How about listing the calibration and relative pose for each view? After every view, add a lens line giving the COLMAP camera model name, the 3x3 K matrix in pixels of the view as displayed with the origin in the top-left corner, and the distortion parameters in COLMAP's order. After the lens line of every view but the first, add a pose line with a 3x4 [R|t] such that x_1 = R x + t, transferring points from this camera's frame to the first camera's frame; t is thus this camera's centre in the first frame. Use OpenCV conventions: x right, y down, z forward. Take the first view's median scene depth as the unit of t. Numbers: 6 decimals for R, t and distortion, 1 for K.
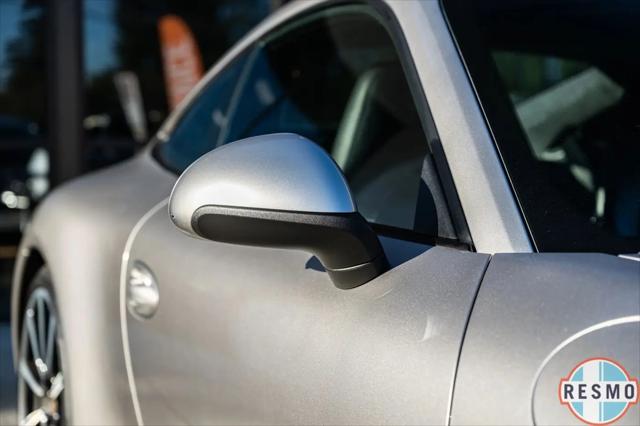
lens RADIAL K [[950.2, 0, 320.0], [0, 950.2, 213.0], [0, 0, 1]] dist [0.014210, 0.035497]
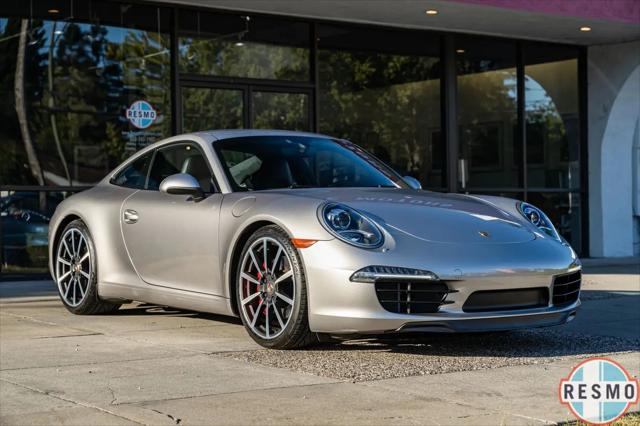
lens RADIAL K [[950.2, 0, 320.0], [0, 950.2, 213.0], [0, 0, 1]] dist [0.014210, 0.035497]
pose [[0.956702, -0.006864, 0.290989, -0.856479], [0.025120, 0.997939, -0.059046, 0.466028], [-0.289984, 0.063799, 0.954903, -4.231226]]
